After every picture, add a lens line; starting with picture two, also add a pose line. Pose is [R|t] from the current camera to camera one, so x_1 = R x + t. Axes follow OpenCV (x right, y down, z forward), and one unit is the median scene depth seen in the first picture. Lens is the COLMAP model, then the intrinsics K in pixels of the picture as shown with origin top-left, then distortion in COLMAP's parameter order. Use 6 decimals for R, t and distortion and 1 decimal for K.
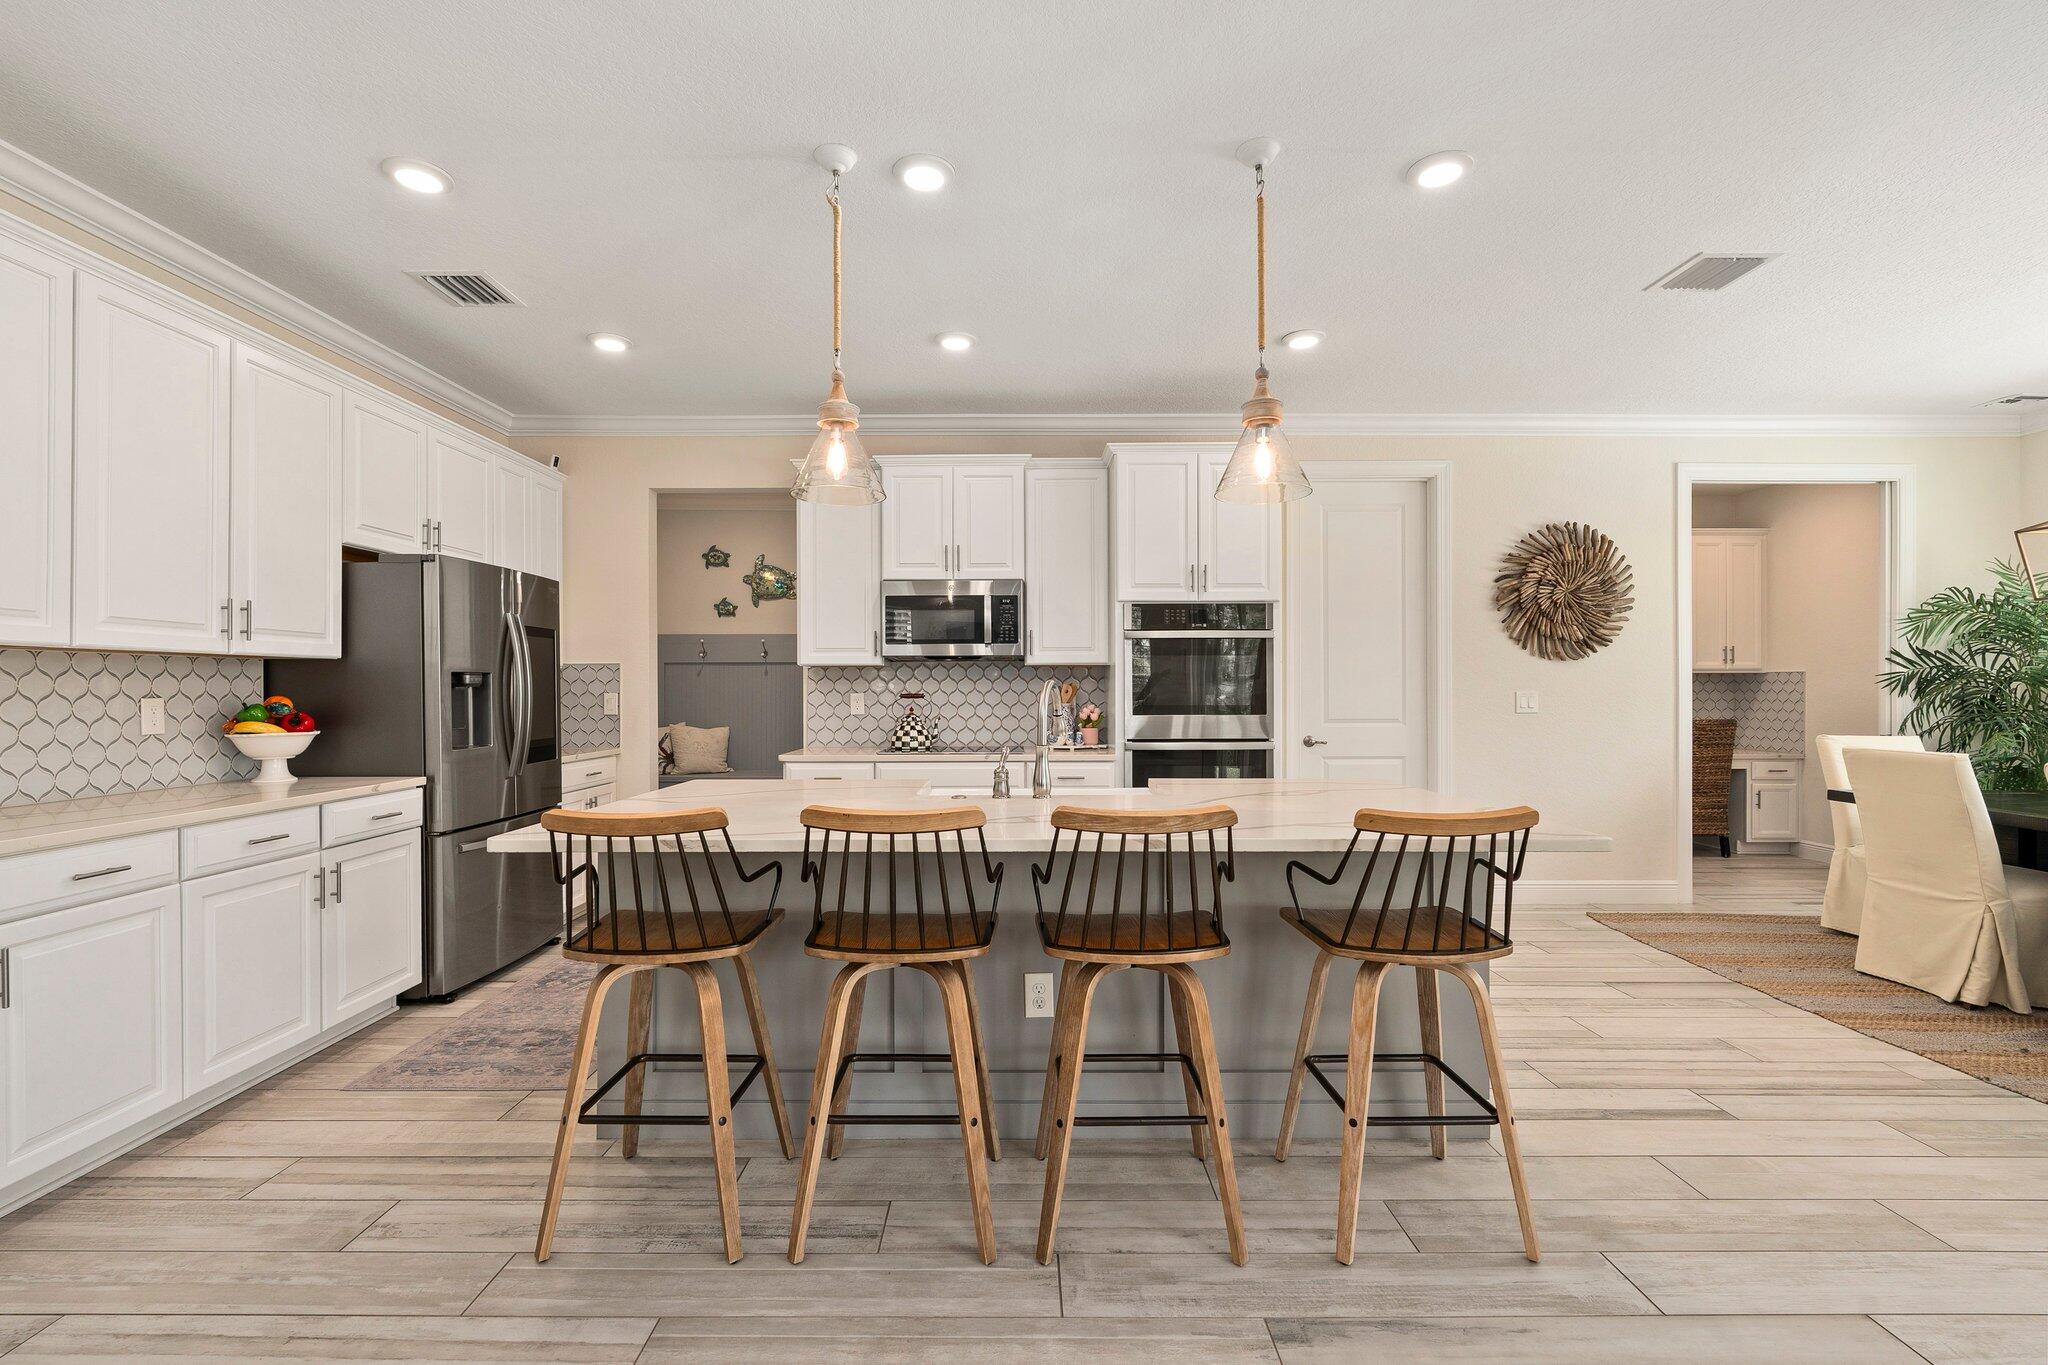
lens RADIAL K [[892.9, 0, 1017.3], [0, 892.9, 688.1], [0, 0, 1]] dist [-0.006225, 0.000309]
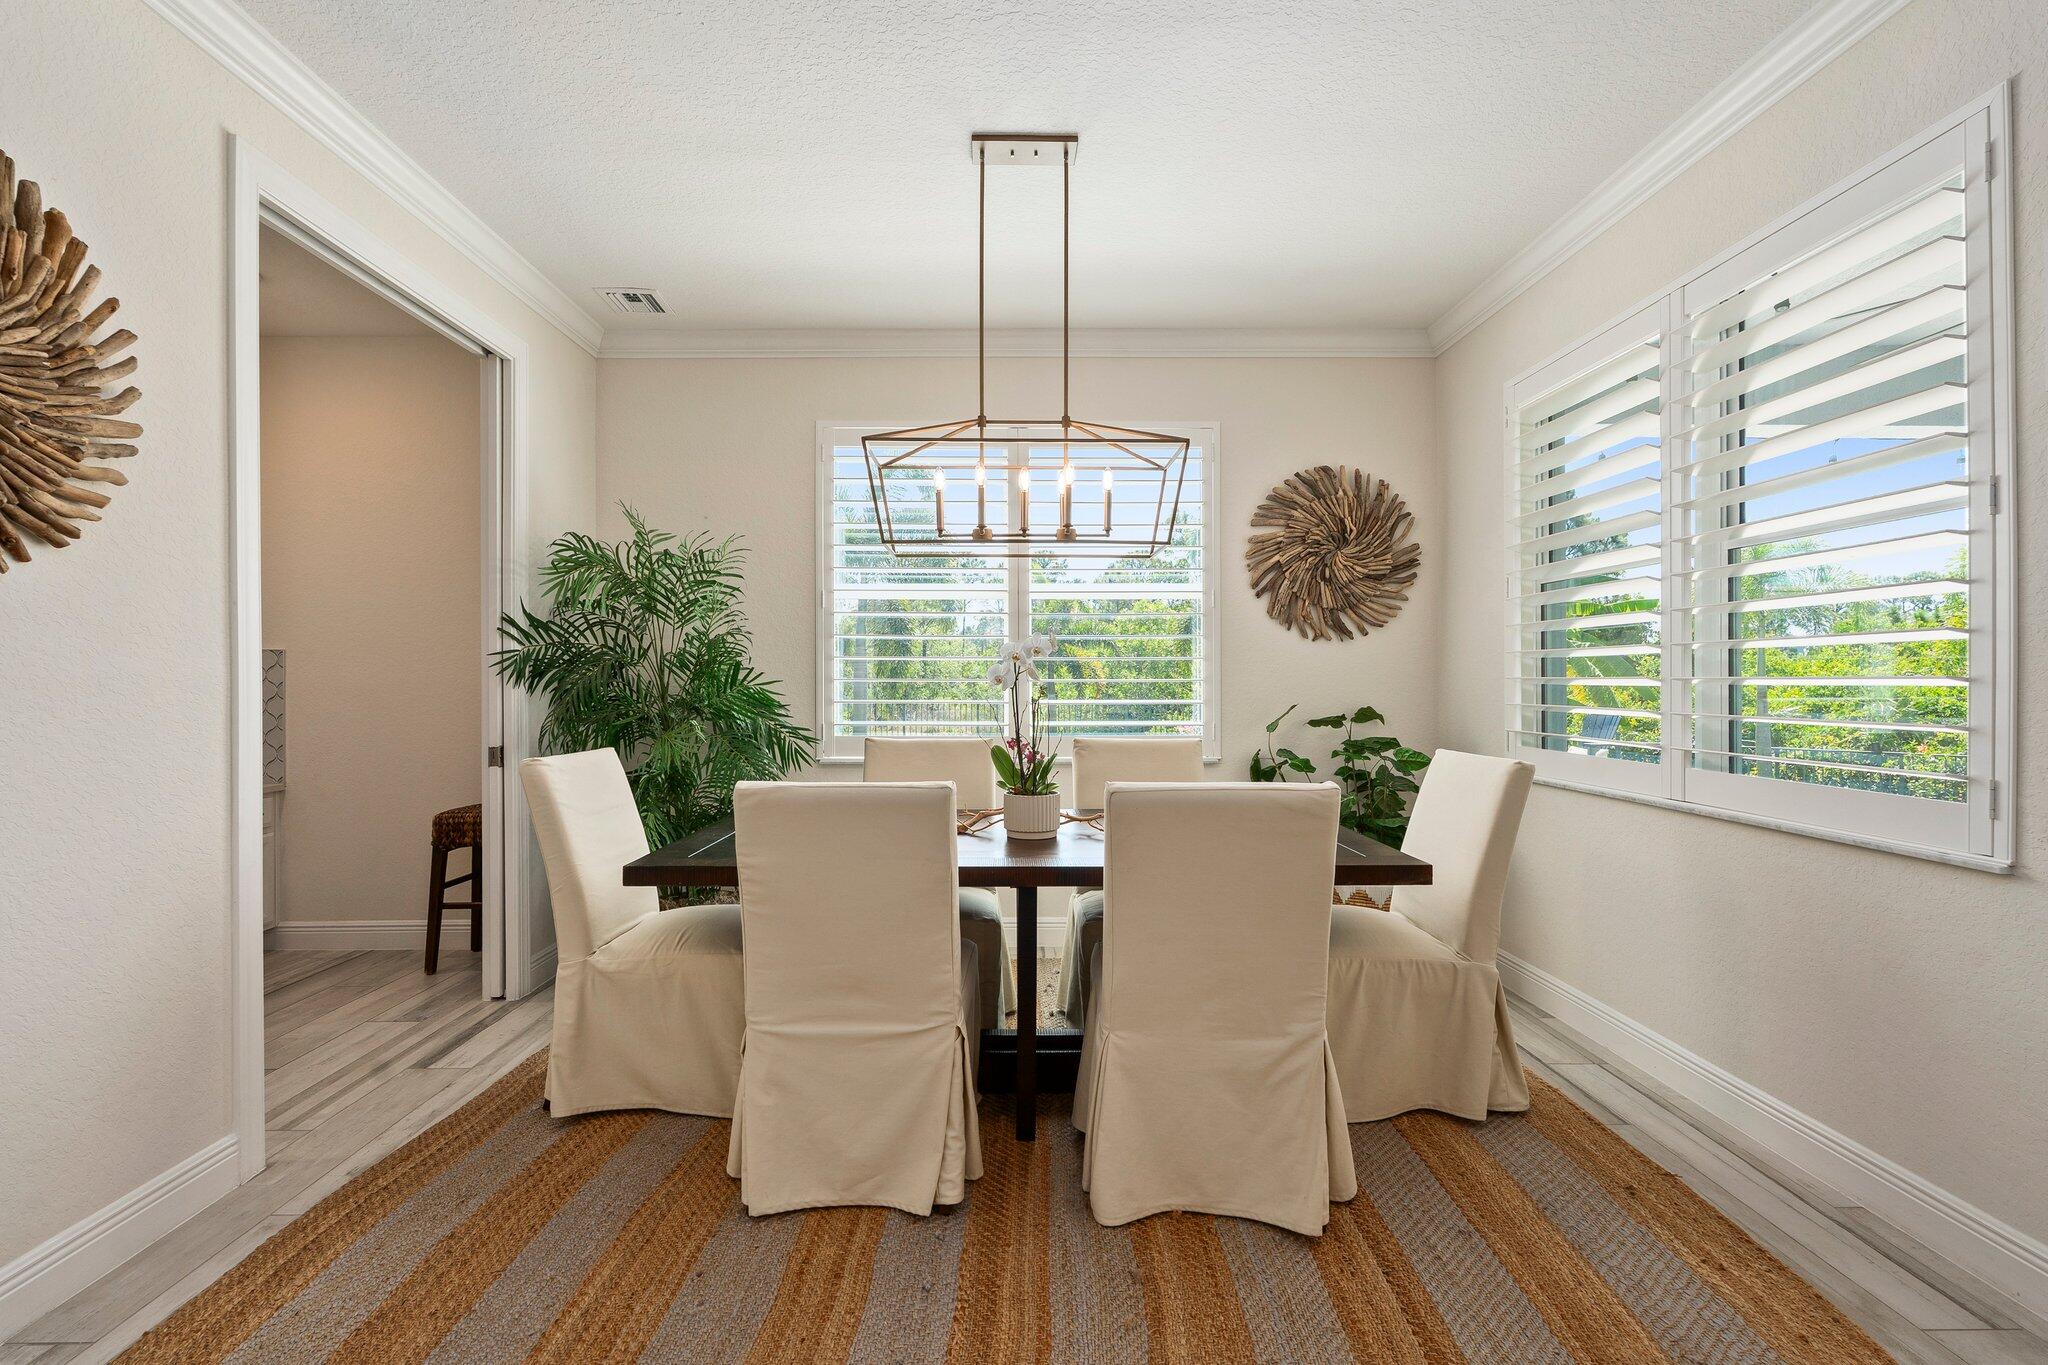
lens RADIAL K [[920.8, 0, 1014.2], [0, 920.8, 678.1], [0, 0, 1]] dist [-0.003122, -0.000069]
pose [[-0.014076, 0.000901, 0.999901, 0.307893], [0.002889, 0.999995, -0.000860, 0.004579], [-0.999897, 0.002876, -0.014079, 0.643699]]
